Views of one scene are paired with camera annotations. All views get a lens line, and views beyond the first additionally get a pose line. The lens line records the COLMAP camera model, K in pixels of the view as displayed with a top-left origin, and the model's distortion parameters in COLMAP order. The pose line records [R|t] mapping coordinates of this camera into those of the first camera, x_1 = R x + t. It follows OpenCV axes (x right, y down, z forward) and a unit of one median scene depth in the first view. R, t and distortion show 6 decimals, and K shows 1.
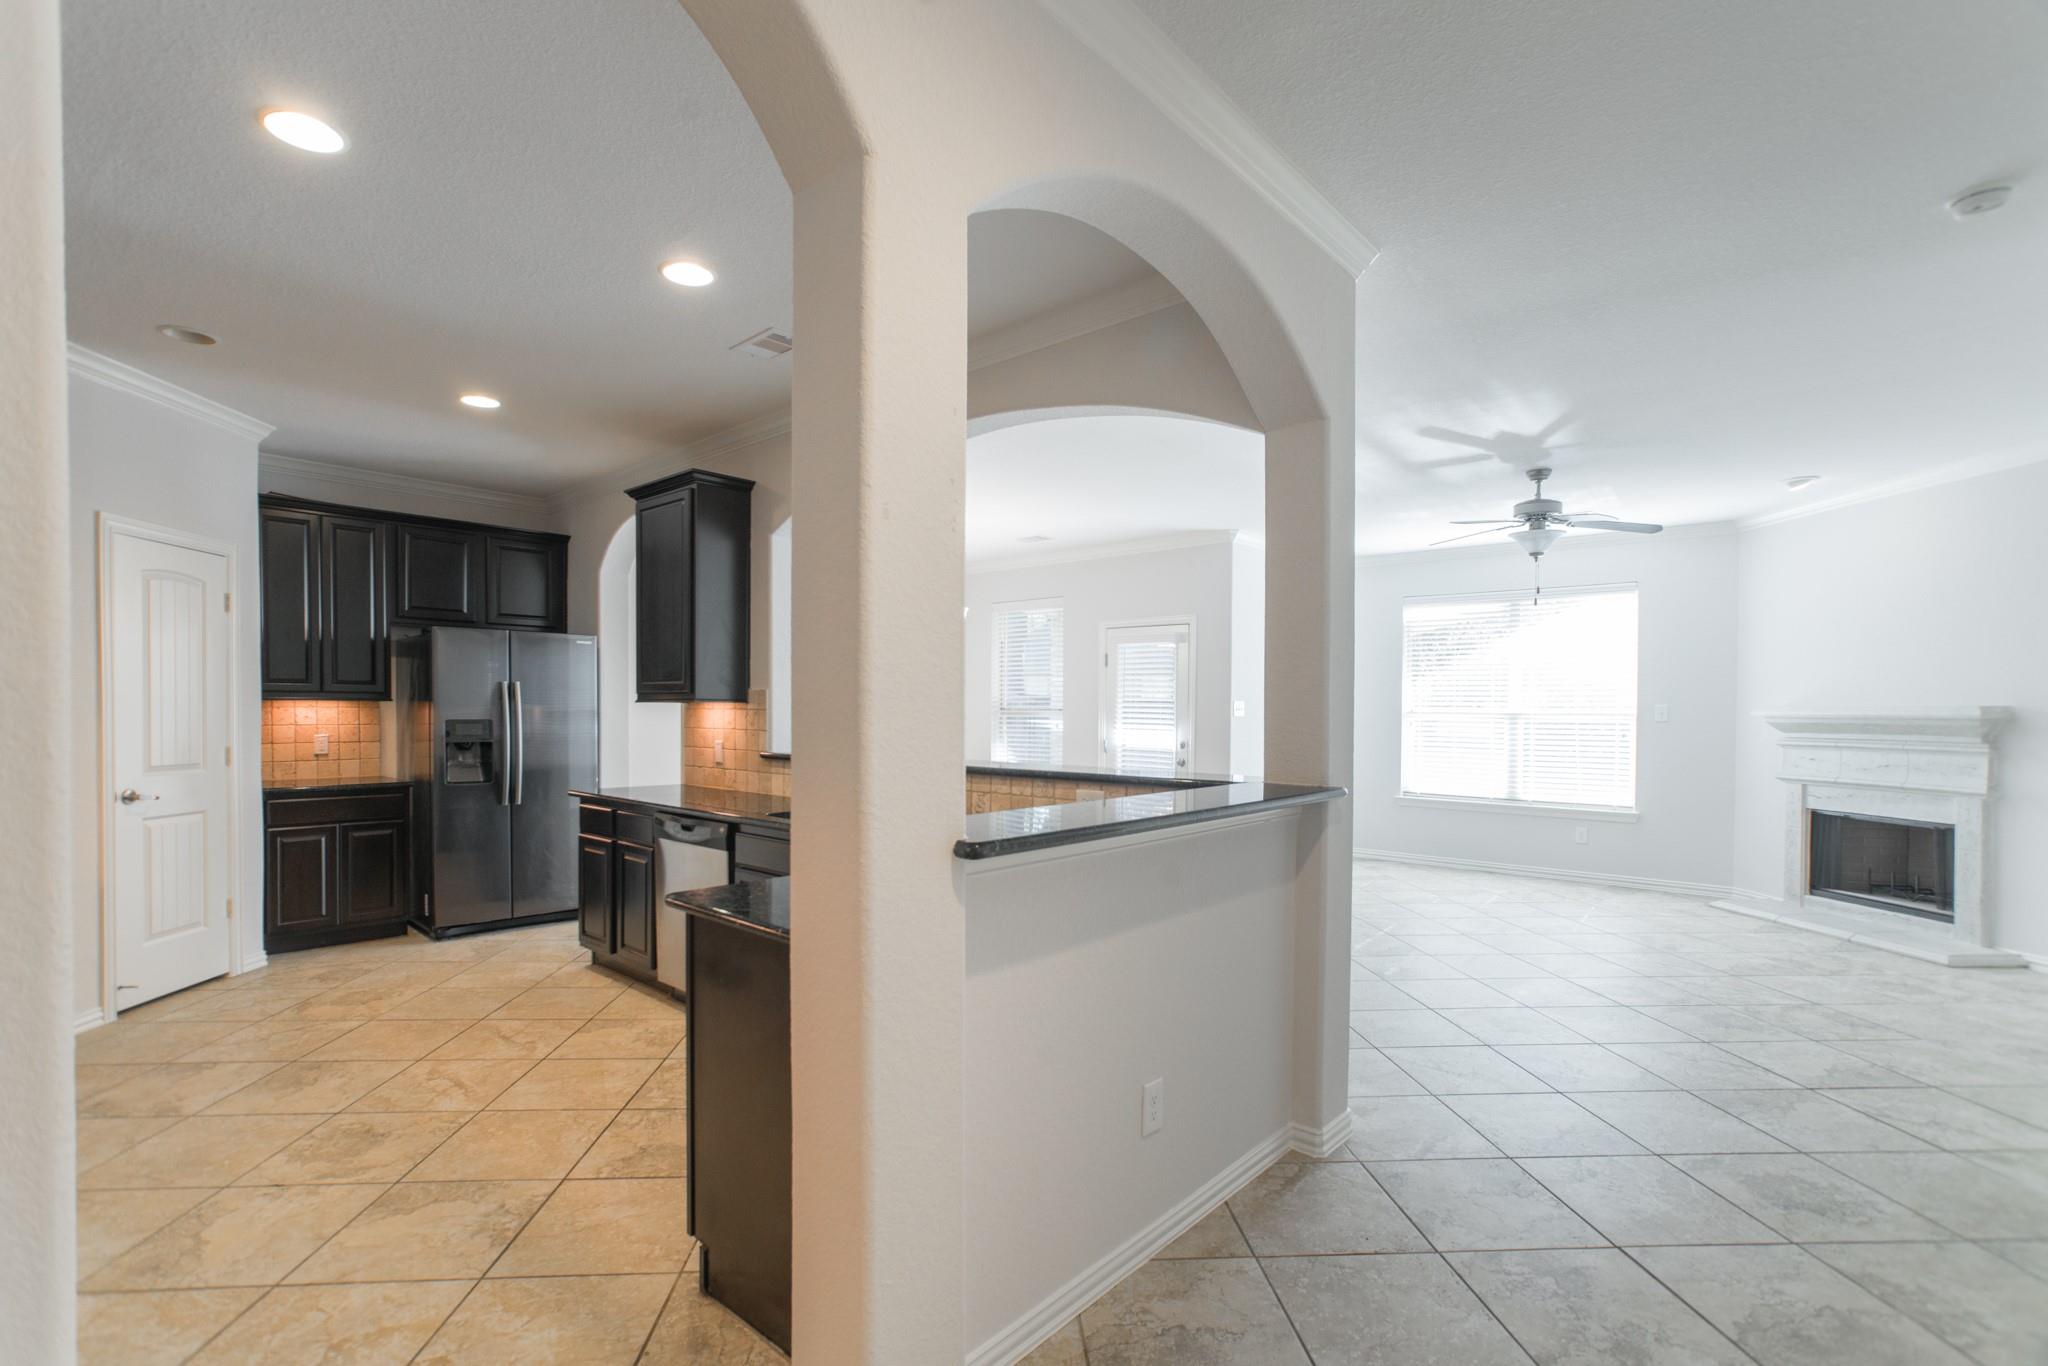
lens RADIAL K [[945.7, 0, 1016.9], [0, 945.7, 726.8], [0, 0, 1]] dist [-0.039101, 0.025426]
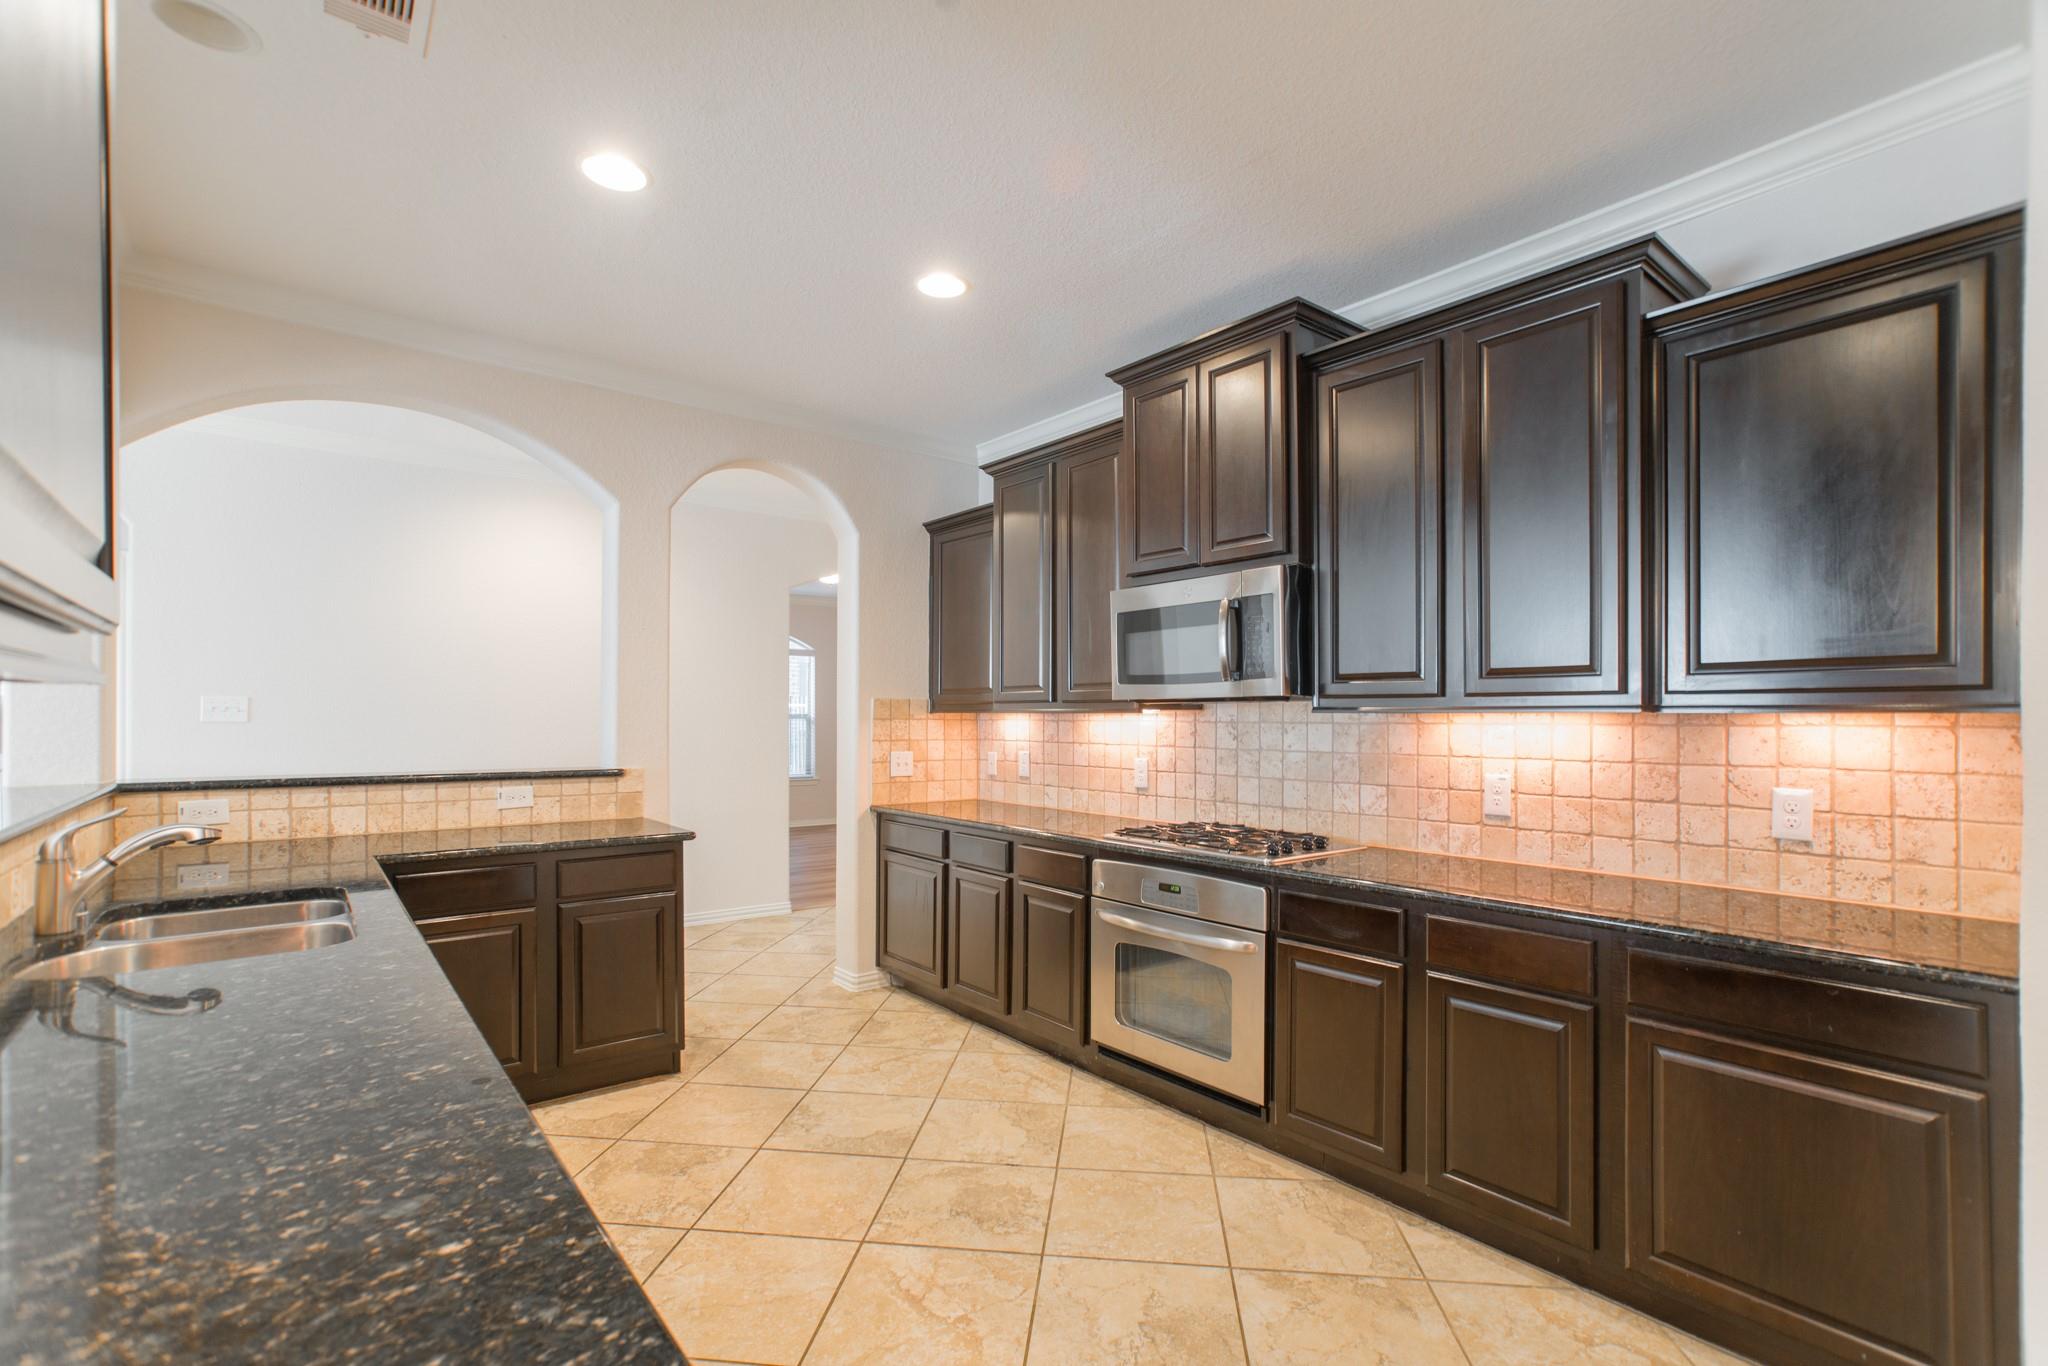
lens RADIAL K [[935.9, 0, 1024.2], [0, 935.9, 716.2], [0, 0, 1]] dist [-0.054552, 0.035023]
pose [[-0.985812, -0.009568, 0.167578, -0.492846], [-0.006334, 0.999784, 0.019819, -0.021945], [-0.167731, 0.018476, -0.985660, 1.021210]]
